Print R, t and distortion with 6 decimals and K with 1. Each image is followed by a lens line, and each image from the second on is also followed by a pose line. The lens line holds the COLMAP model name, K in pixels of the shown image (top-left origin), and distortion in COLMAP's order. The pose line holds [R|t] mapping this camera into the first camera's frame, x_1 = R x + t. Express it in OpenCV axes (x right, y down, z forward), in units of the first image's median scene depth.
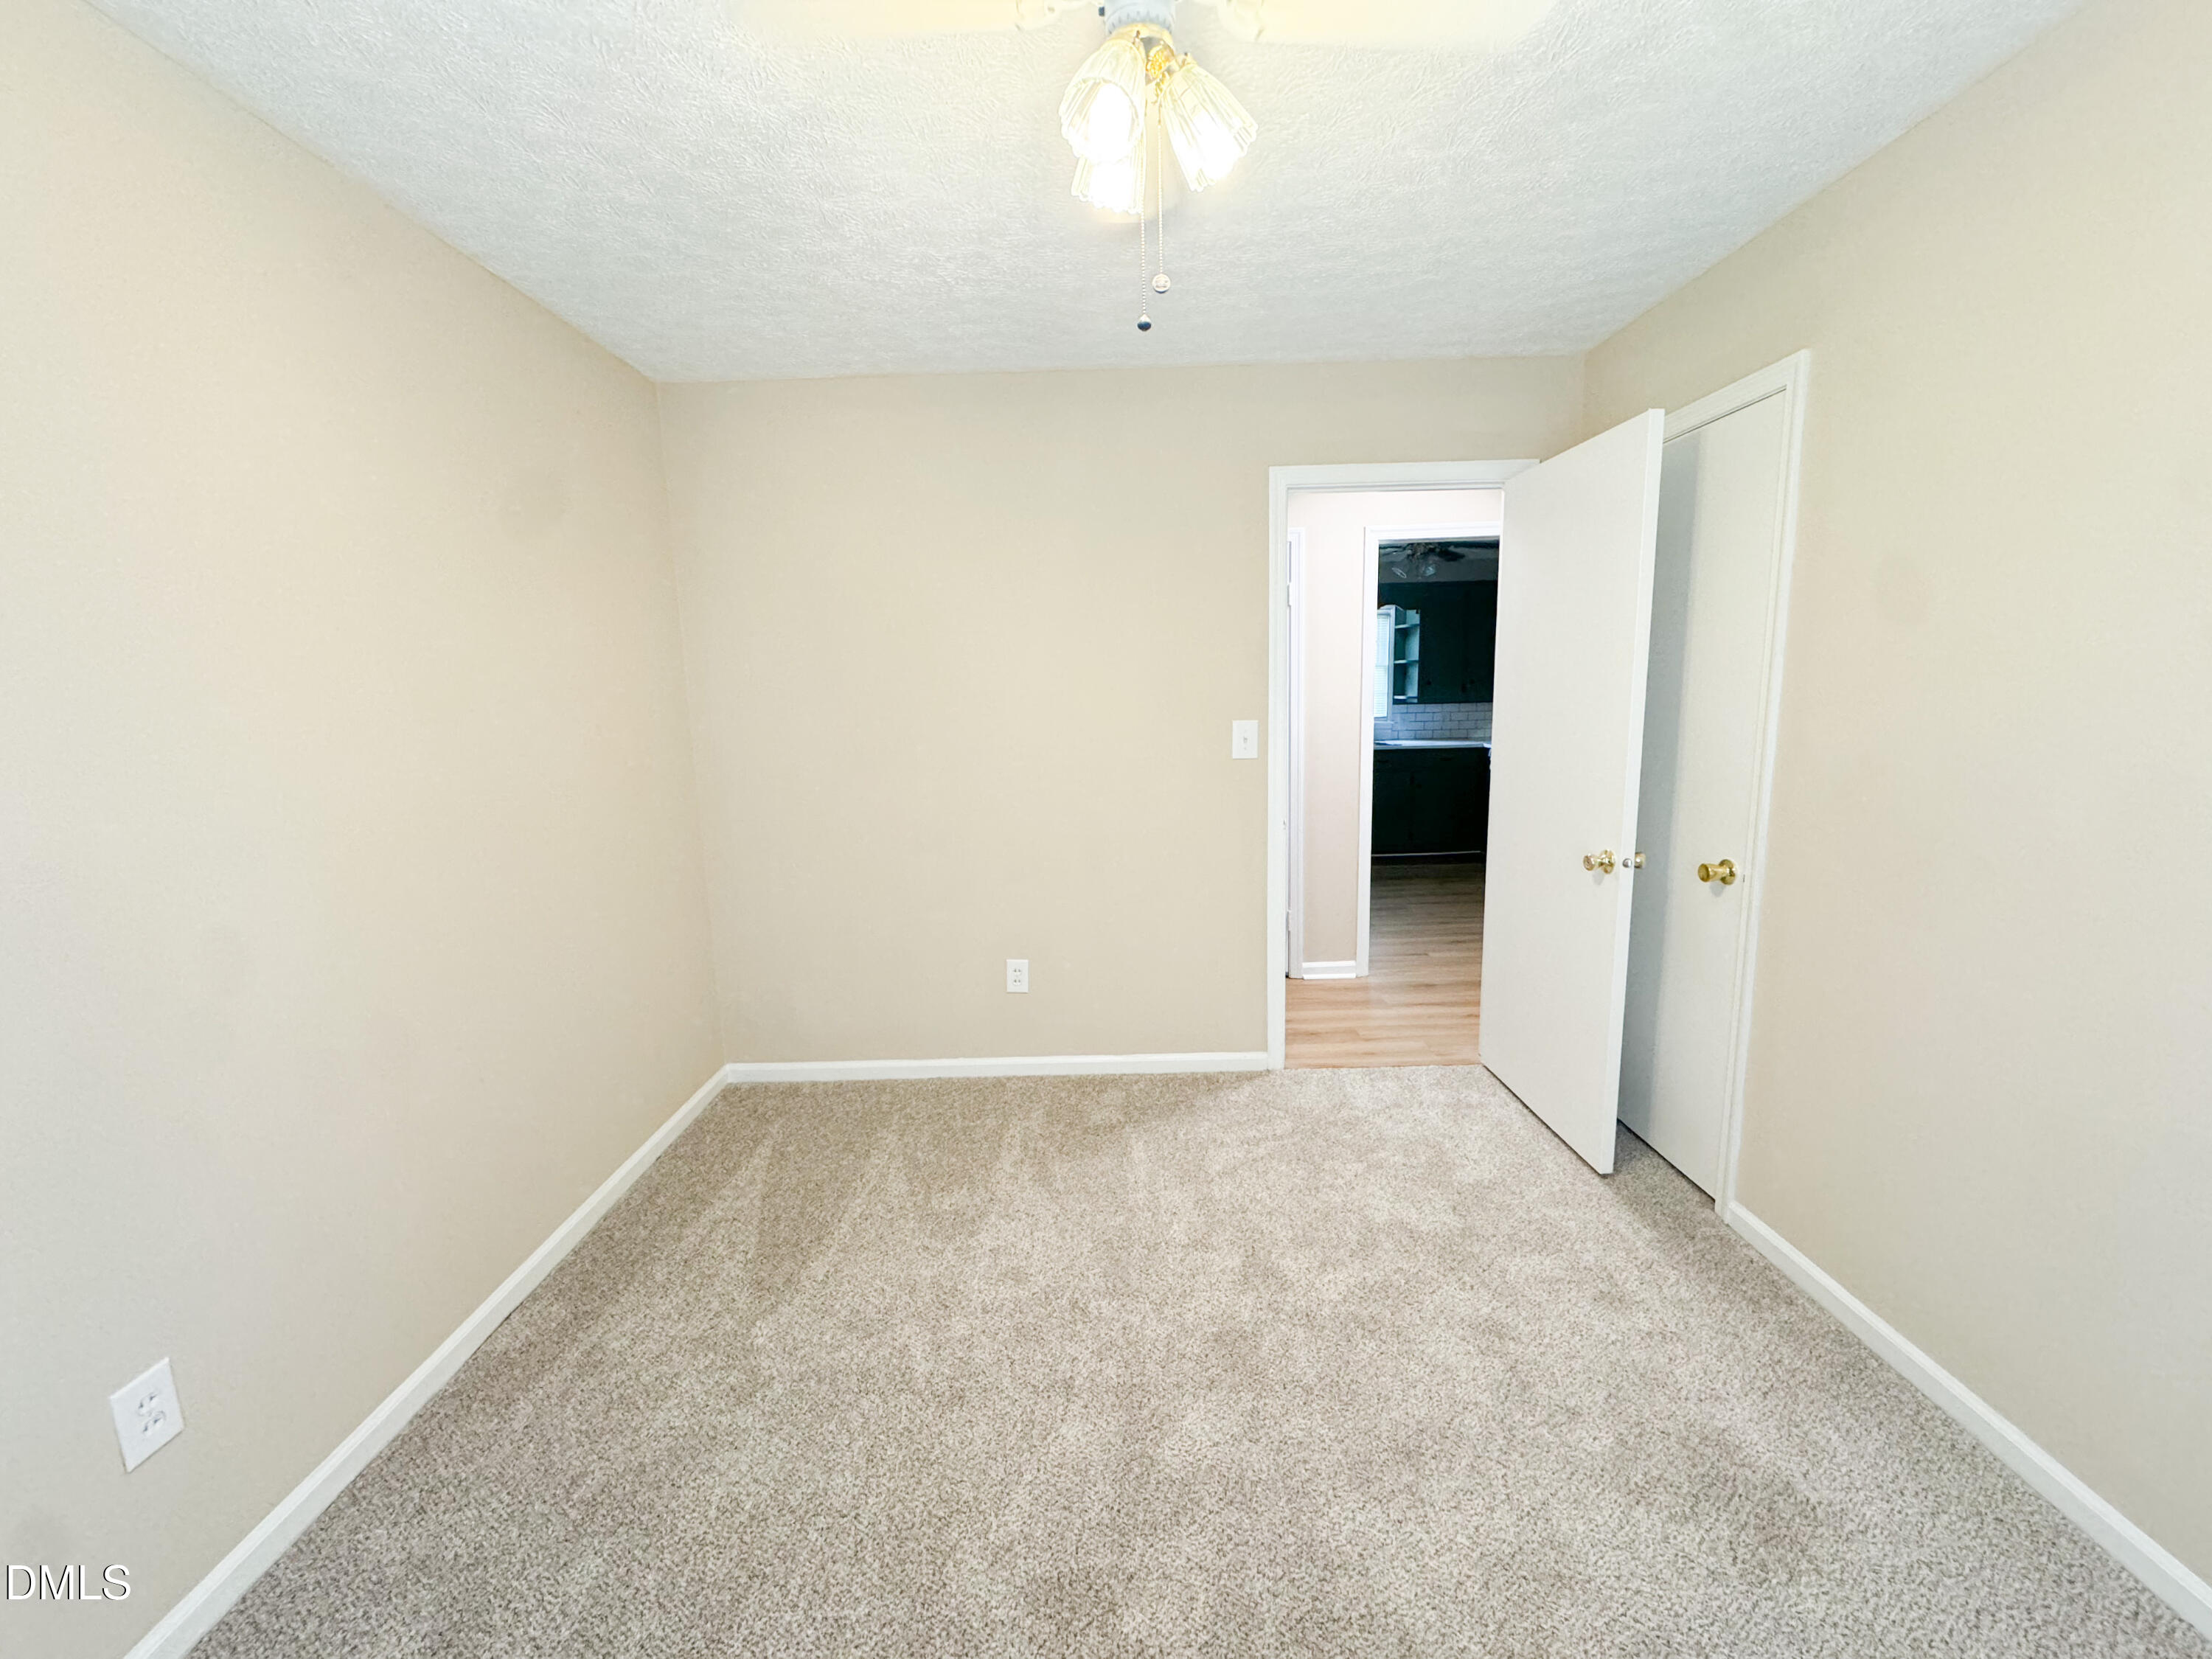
lens RADIAL K [[879.0, 0, 1101.5], [0, 879.0, 828.4], [0, 0, 1]] dist [0.000424, -0.000087]
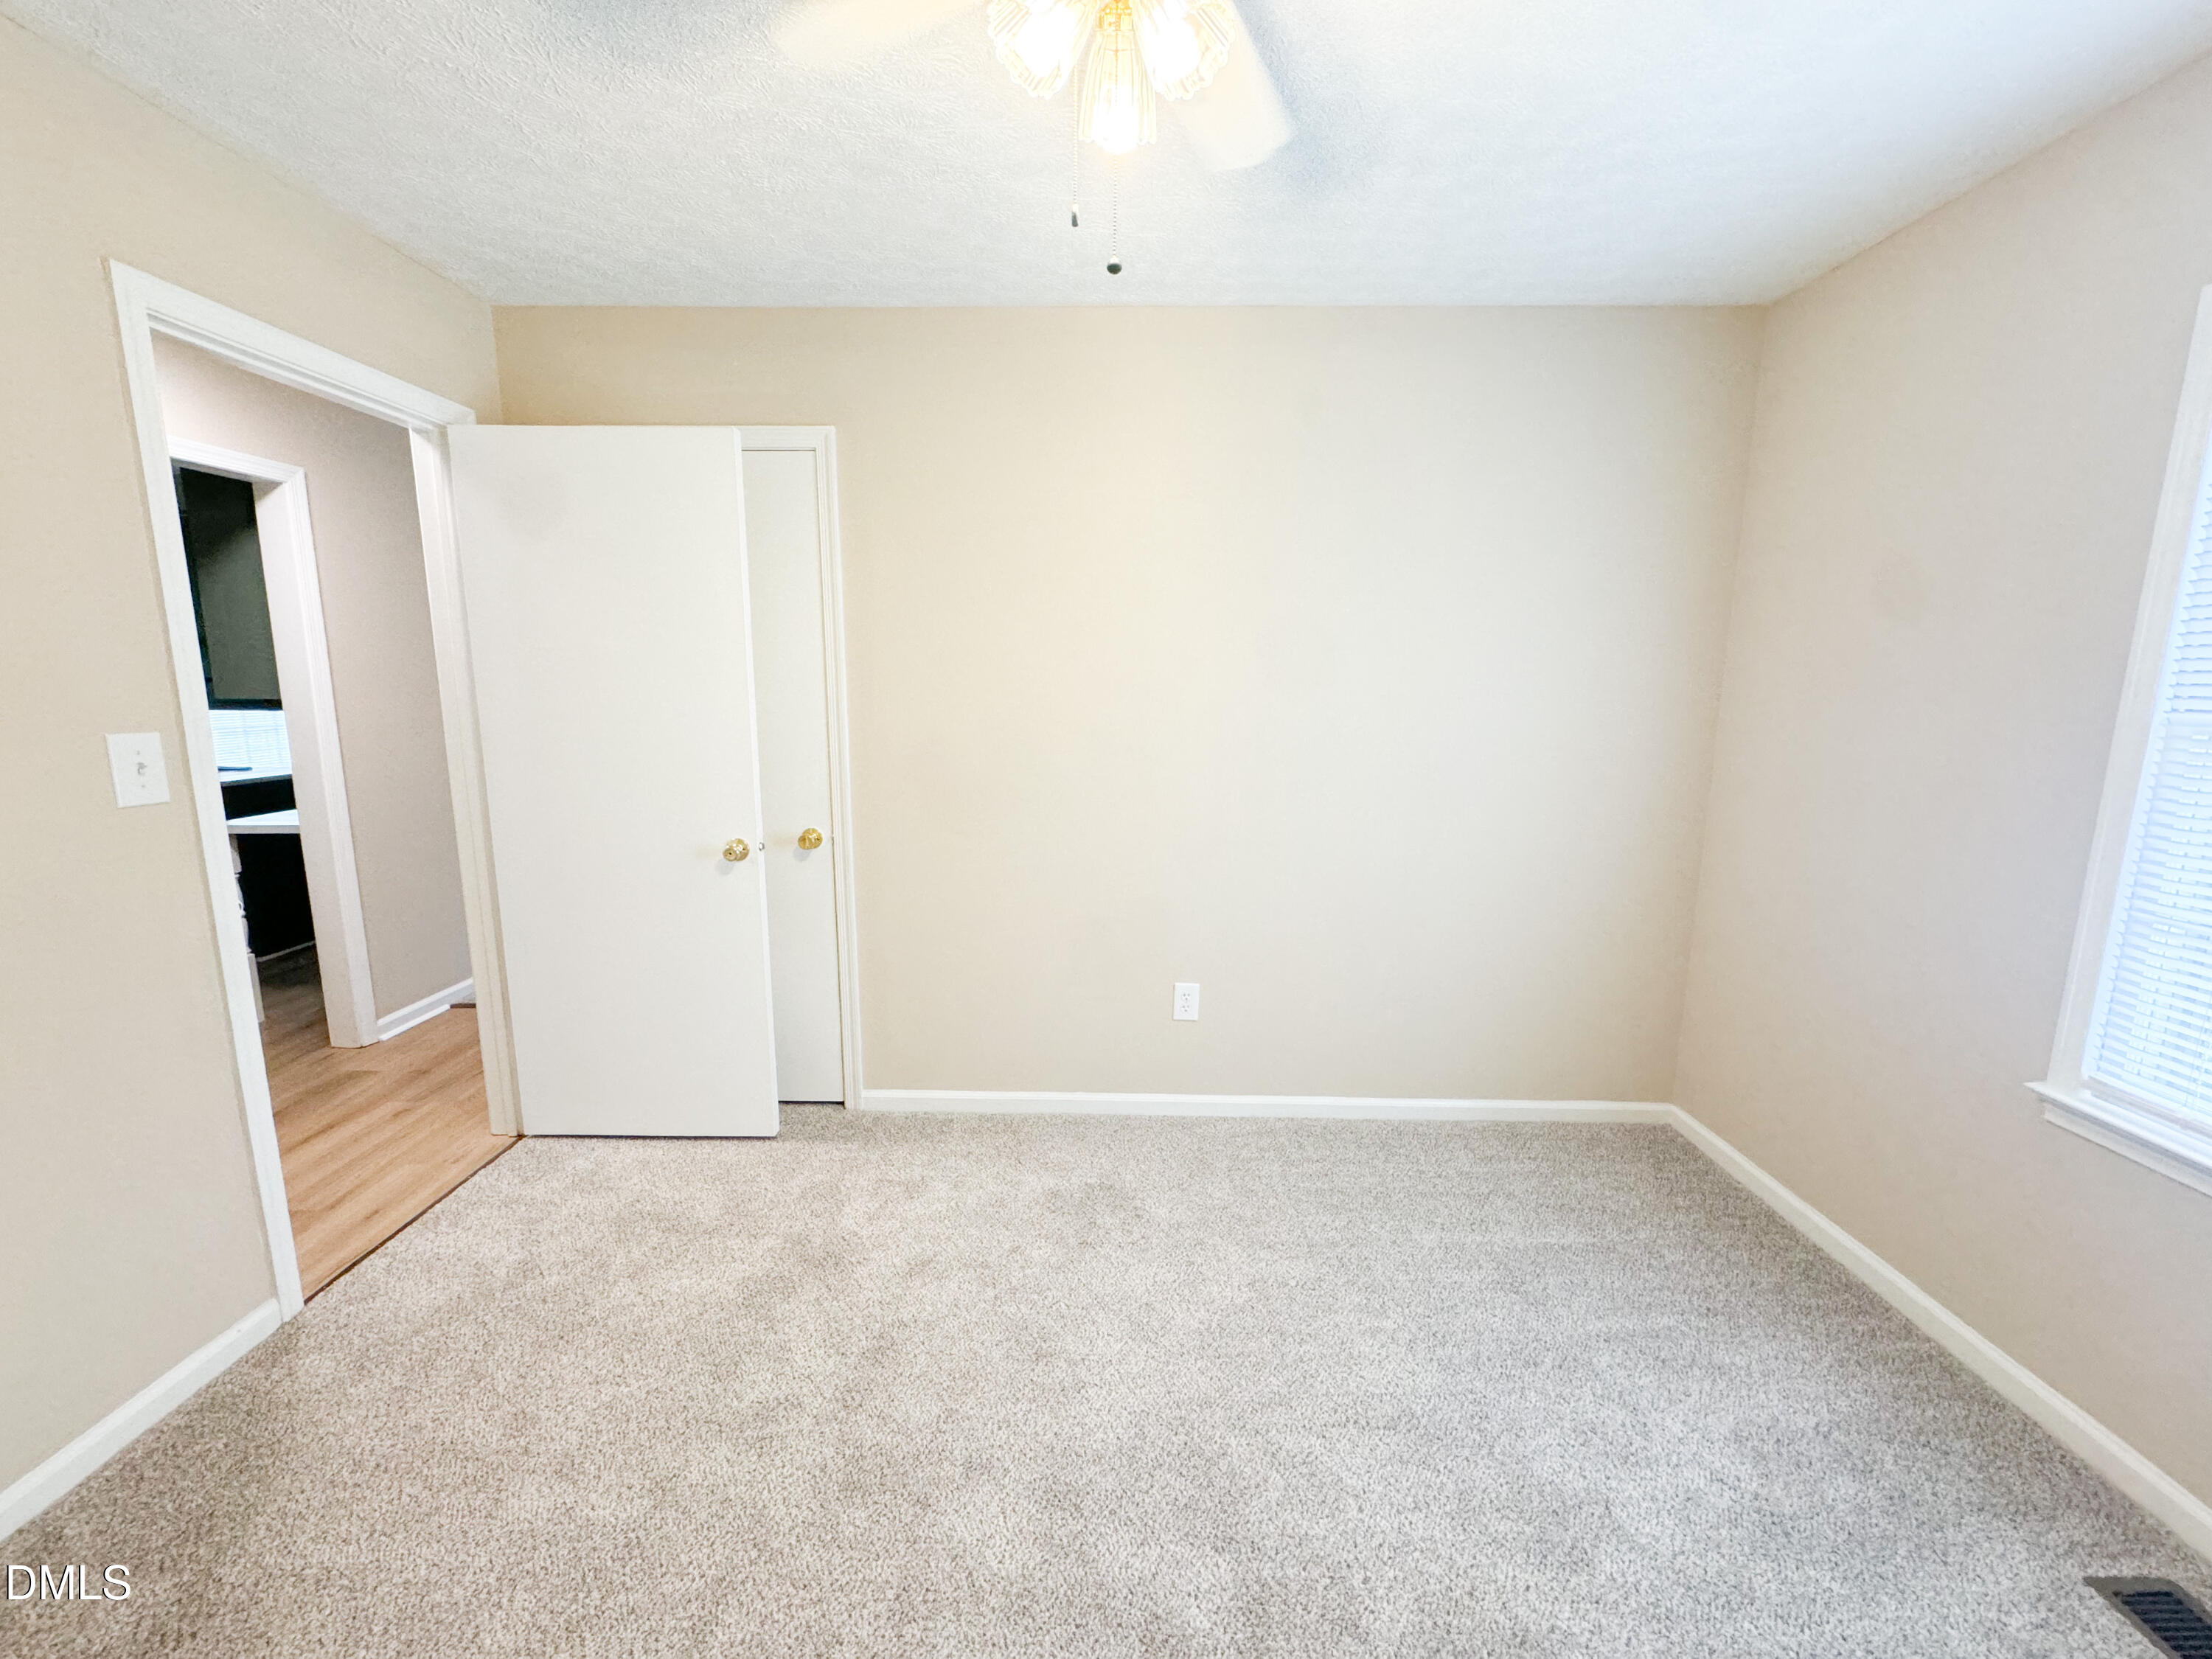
lens RADIAL K [[879.0, 0, 1101.5], [0, 879.0, 828.4], [0, 0, 1]] dist [0.000424, -0.000087]
pose [[0.024800, -0.135602, 0.990453, -0.463268], [0.152434, 0.979685, 0.130312, -0.059927], [-0.988002, 0.147747, 0.044966, 0.528603]]
